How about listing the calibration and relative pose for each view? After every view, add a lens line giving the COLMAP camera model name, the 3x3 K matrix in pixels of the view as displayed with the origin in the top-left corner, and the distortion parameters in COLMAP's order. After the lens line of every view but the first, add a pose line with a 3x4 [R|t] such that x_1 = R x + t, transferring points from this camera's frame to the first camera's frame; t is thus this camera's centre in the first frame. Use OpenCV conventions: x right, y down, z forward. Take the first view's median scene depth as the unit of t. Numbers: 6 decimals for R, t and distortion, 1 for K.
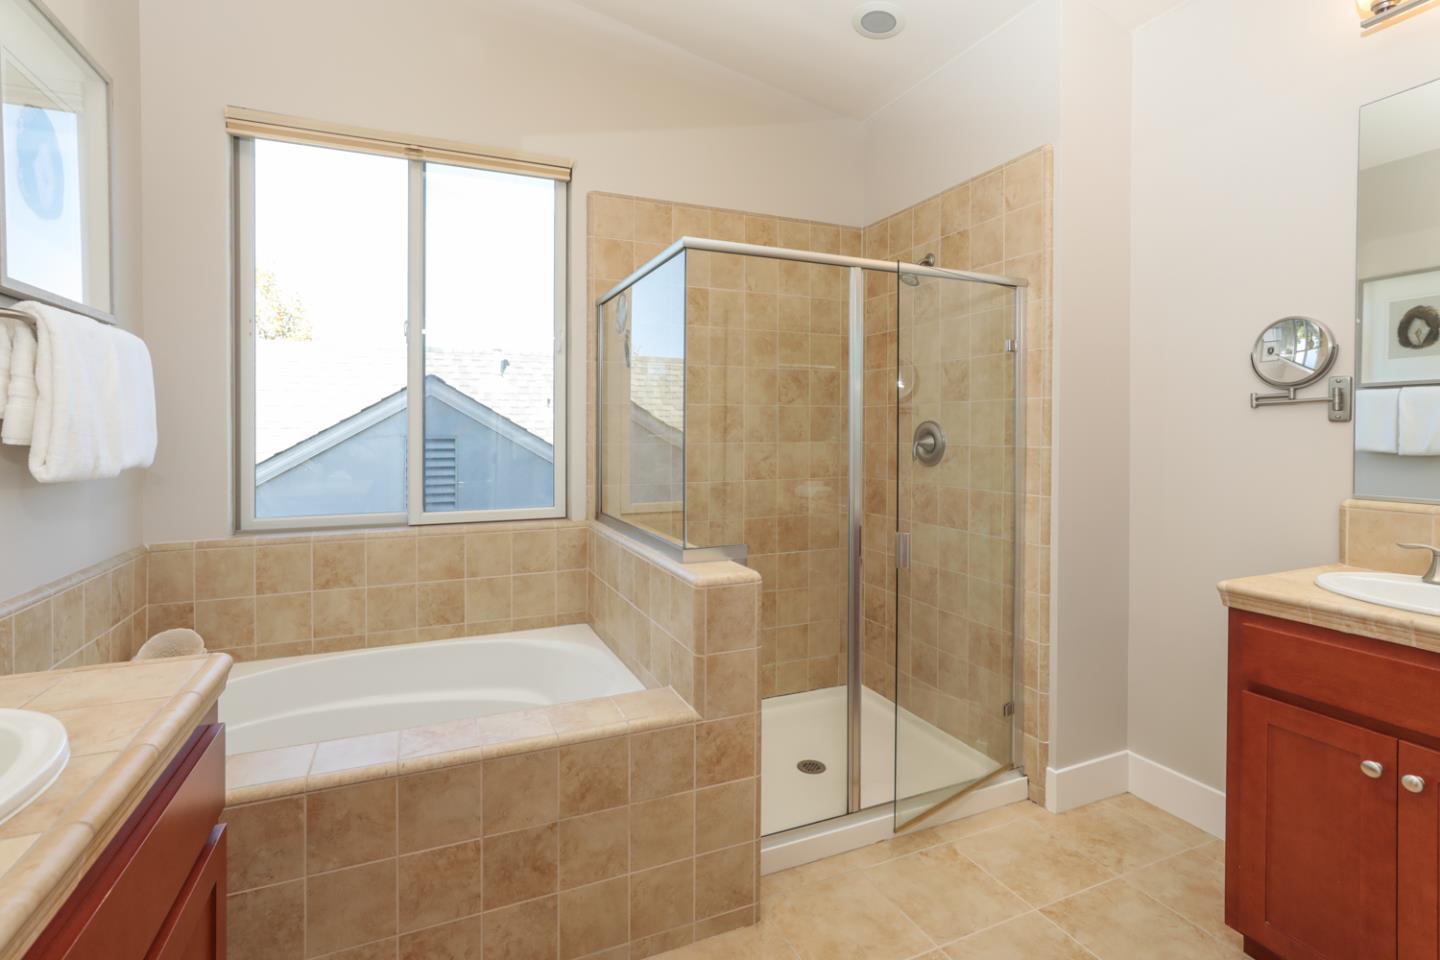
lens RADIAL K [[693.6, 0, 723.1], [0, 693.6, 435.3], [0, 0, 1]] dist [0.001220, 0.002911]
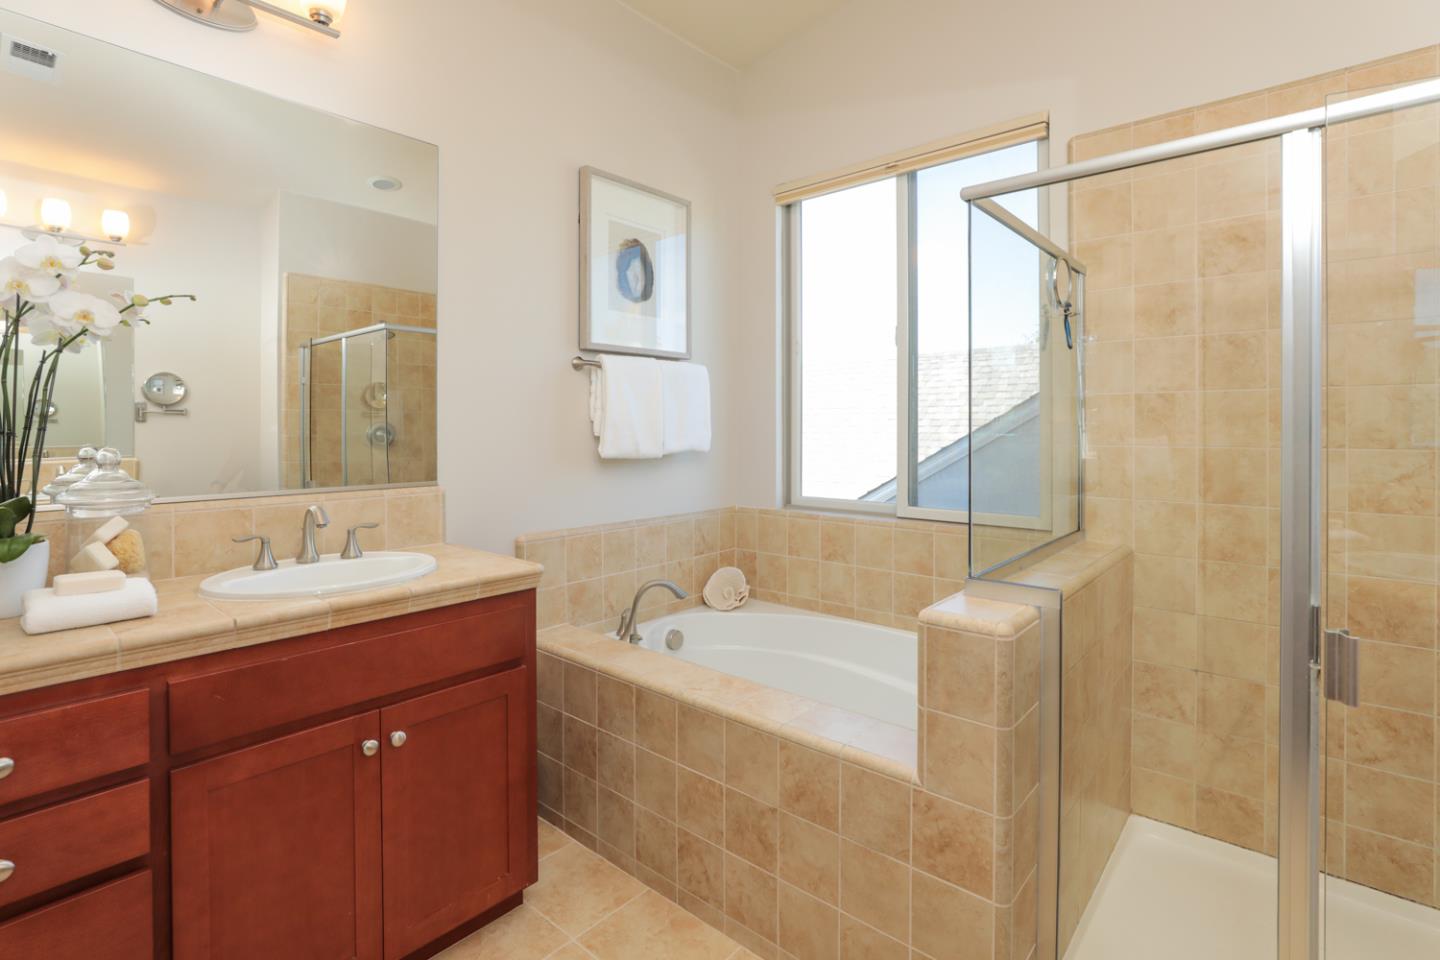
lens RADIAL K [[693.6, 0, 710.3], [0, 693.6, 428.5], [0, 0, 1]] dist [0.001220, 0.002911]
pose [[0.429864, 0.002864, -0.902889, 0.597124], [-0.006902, 0.999976, -0.000114, -0.007755], [0.902867, 0.006281, 0.429874, 0.424076]]
